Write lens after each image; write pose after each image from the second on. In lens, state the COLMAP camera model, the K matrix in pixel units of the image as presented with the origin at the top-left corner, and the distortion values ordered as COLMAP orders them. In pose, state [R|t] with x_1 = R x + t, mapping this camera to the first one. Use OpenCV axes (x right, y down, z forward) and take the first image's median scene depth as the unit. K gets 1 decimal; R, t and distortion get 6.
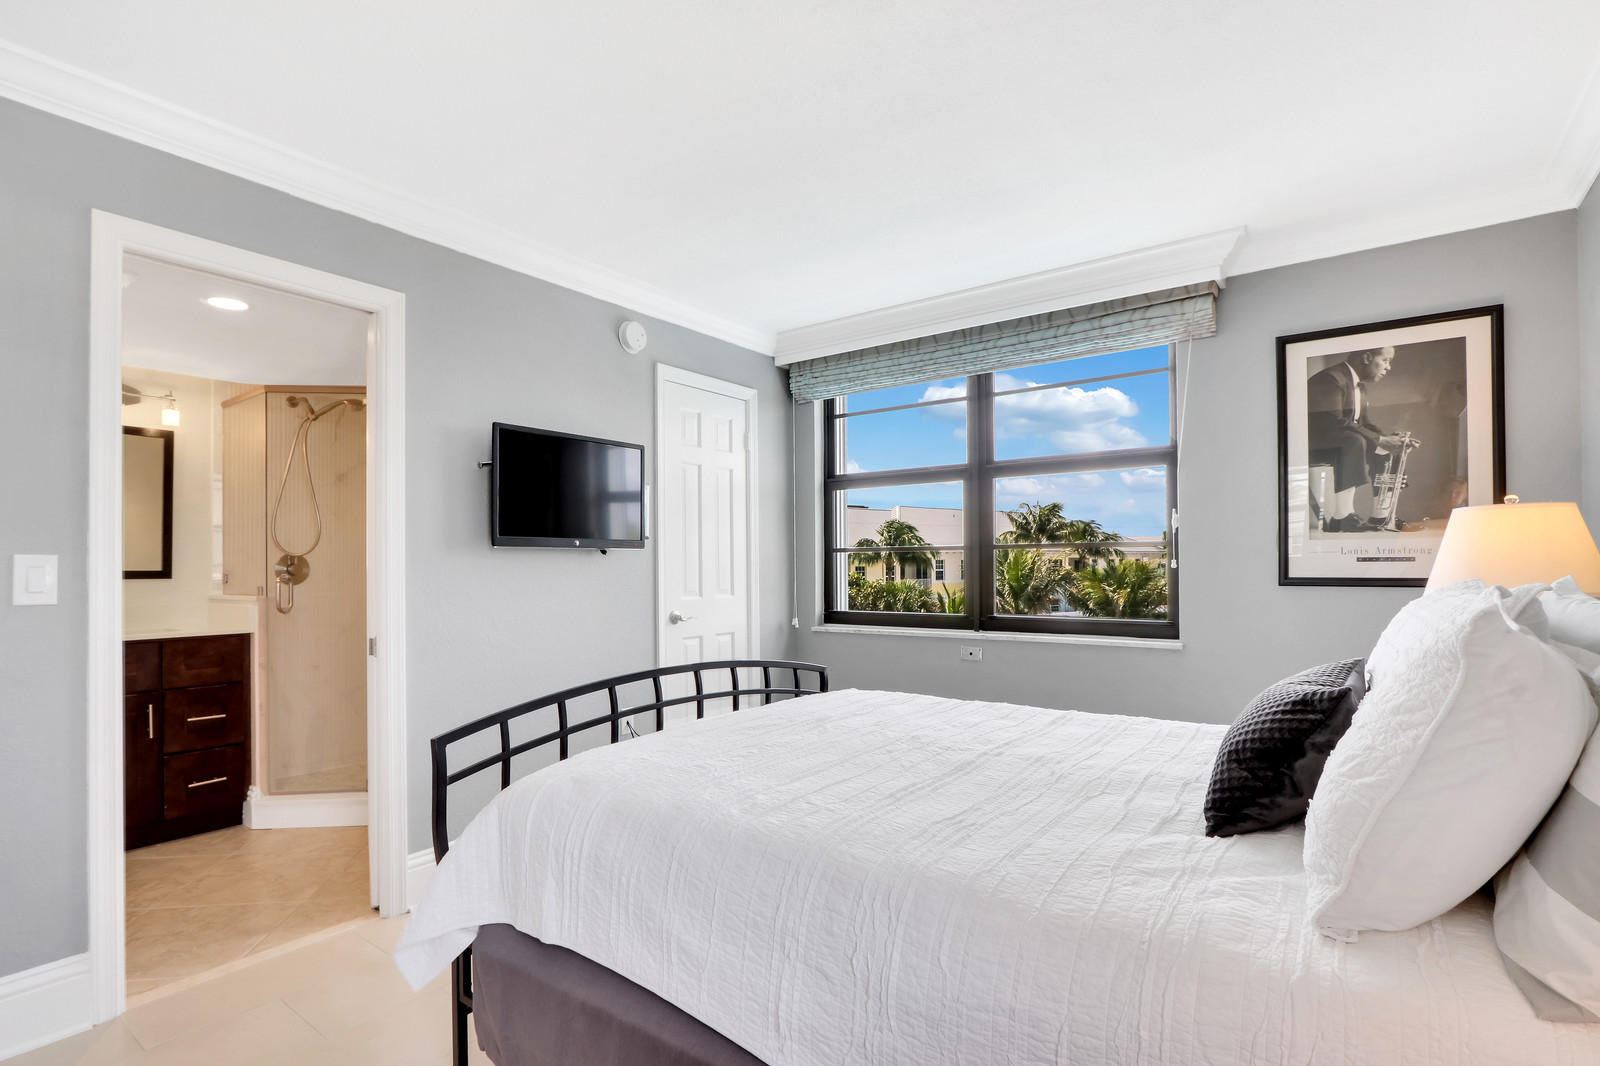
lens RADIAL K [[758.8, 0, 788.7], [0, 758.8, 544.5], [0, 0, 1]] dist [-0.013607, -0.000443]
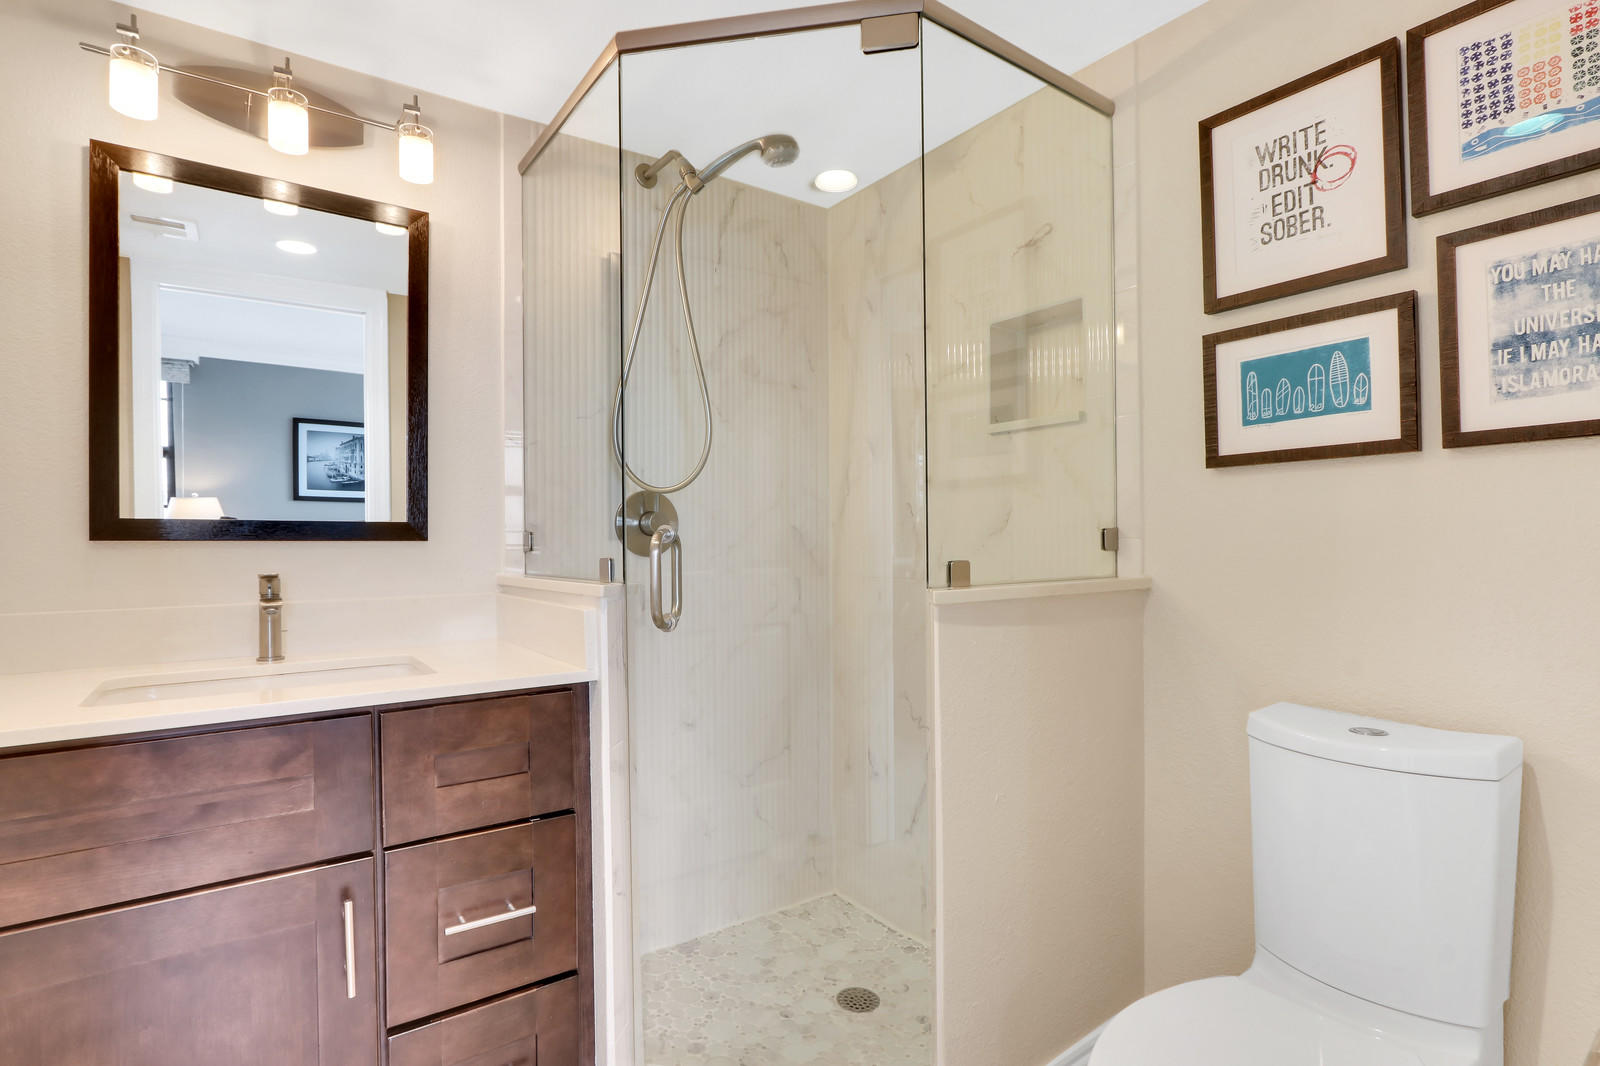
lens RADIAL K [[801.6, 0, 796.0], [0, 801.6, 525.7], [0, 0, 1]] dist [-0.005821, -0.001839]
pose [[0.953802, -0.003912, -0.300411, -0.477837], [0.004622, 0.999988, 0.001652, 0.038463], [0.300401, -0.002964, 0.953808, 0.624856]]
